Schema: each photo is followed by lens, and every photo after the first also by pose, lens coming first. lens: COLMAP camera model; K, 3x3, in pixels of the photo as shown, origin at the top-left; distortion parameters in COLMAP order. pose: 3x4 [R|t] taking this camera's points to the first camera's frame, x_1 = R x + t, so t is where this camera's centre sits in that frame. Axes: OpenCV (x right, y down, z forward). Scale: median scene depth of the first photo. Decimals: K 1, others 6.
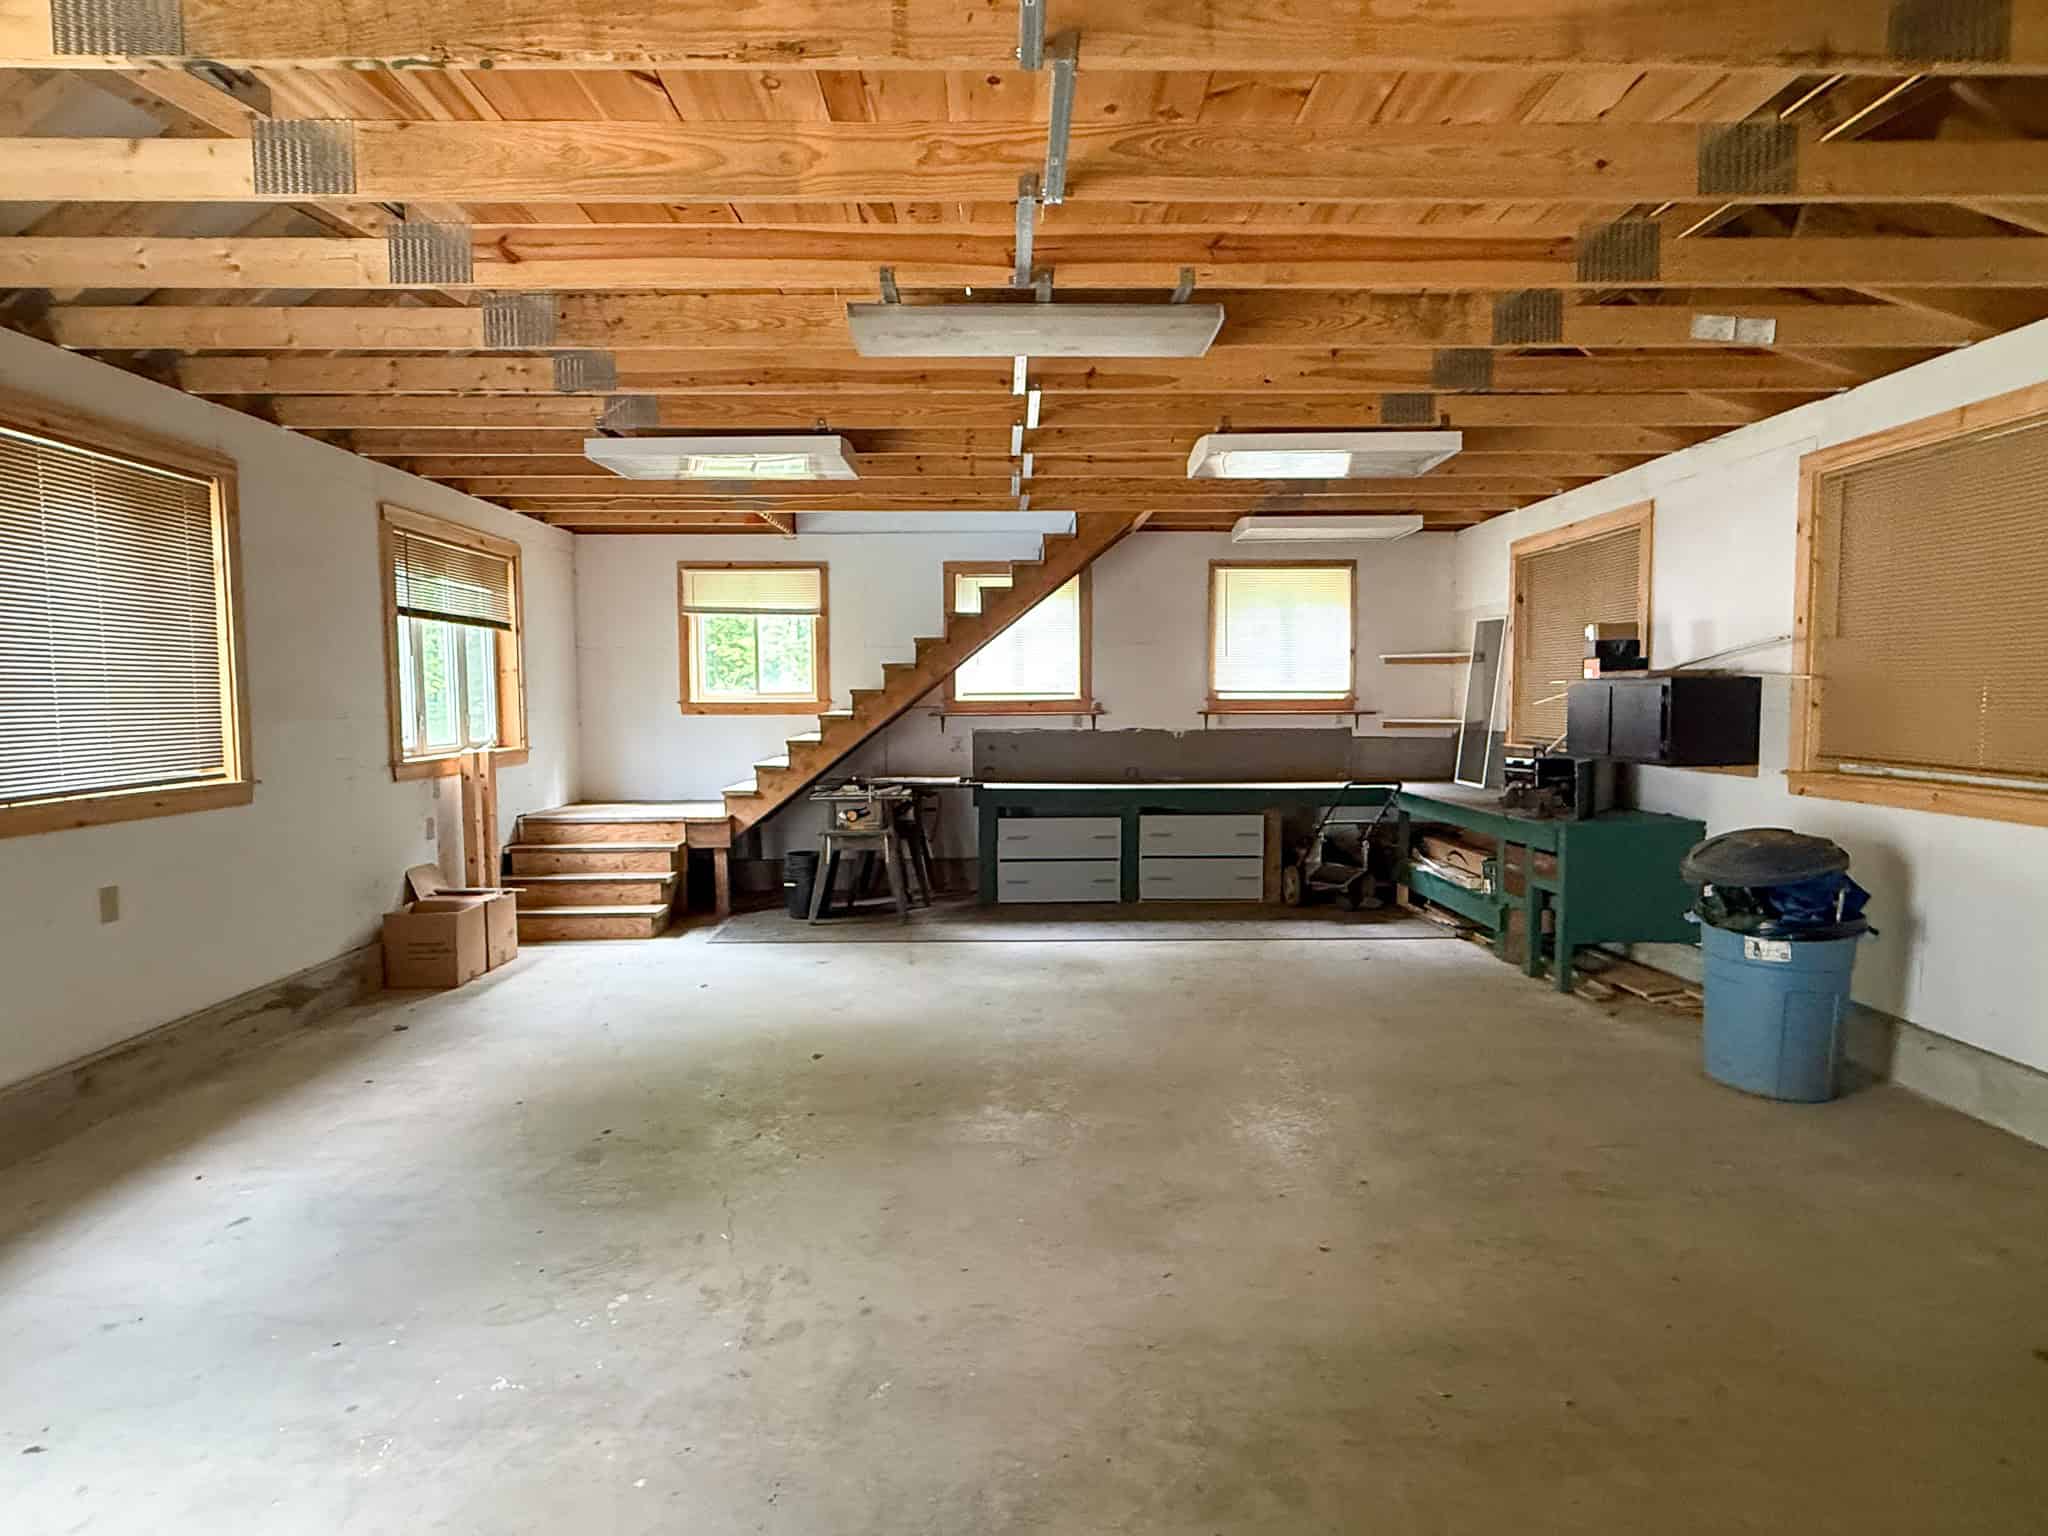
lens RADIAL K [[1111.7, 0, 1025.4], [0, 1111.7, 770.0], [0, 0, 1]] dist [0.025835, 0.001933]
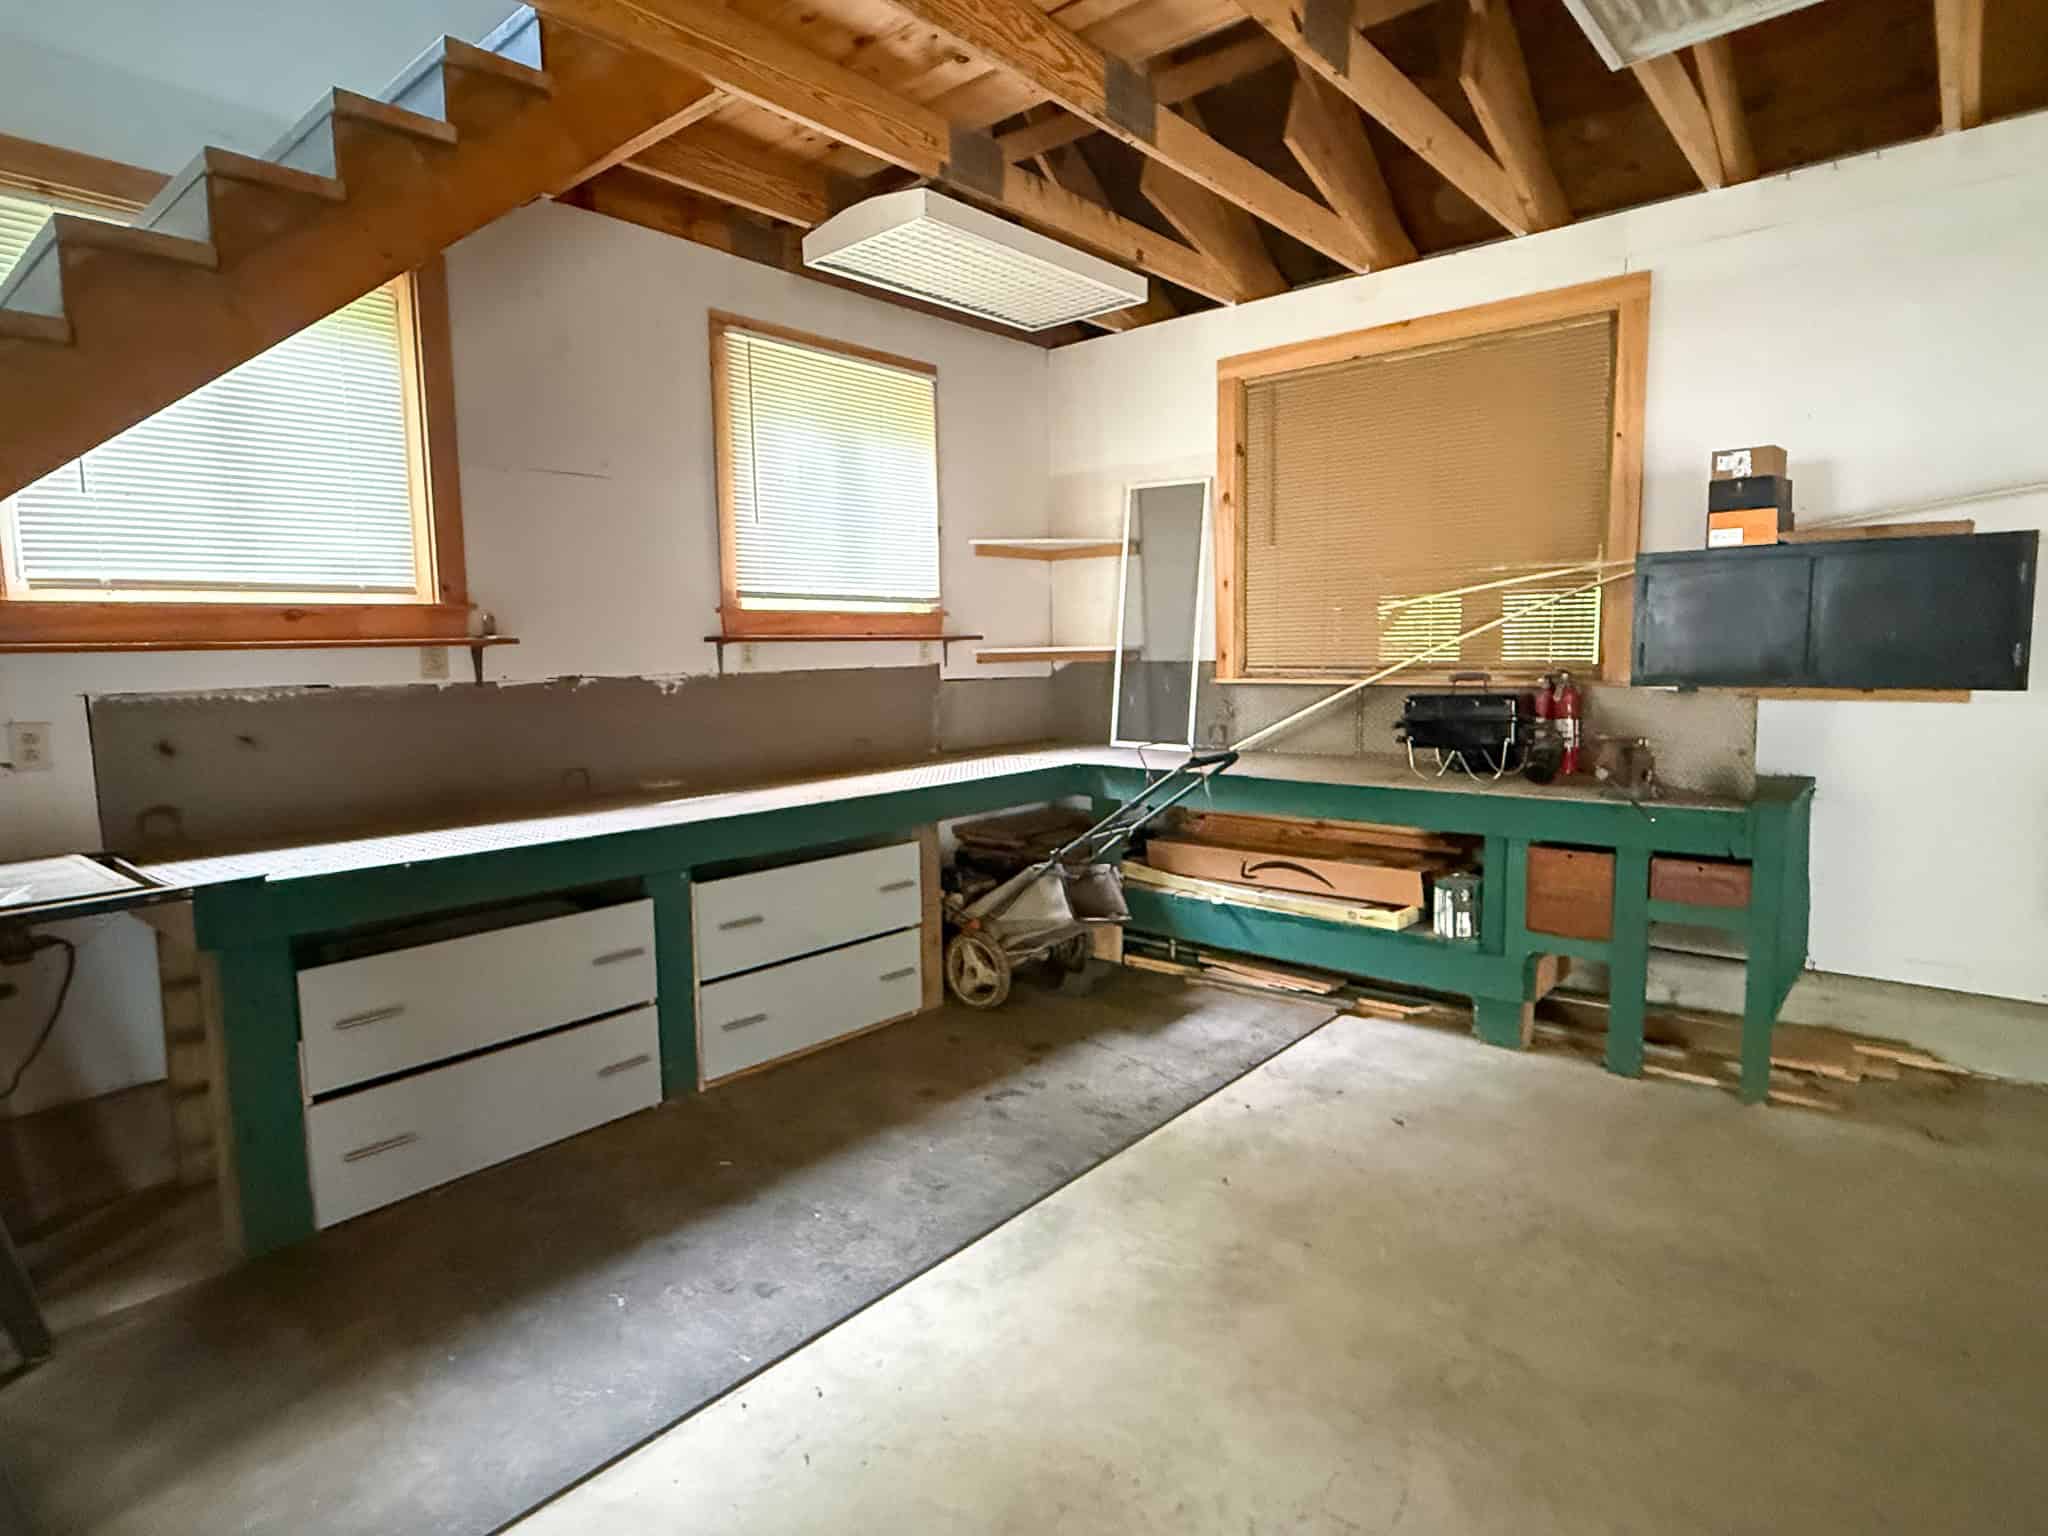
lens RADIAL K [[1111.7, 0, 1023.2], [0, 1111.7, 766.1], [0, 0, 1]] dist [0.025835, 0.001933]
pose [[0.656706, -0.090923, 0.748646, -0.120138], [0.063305, 0.995848, 0.065415, -0.021805], [-0.751485, 0.004434, 0.659735, 0.625942]]
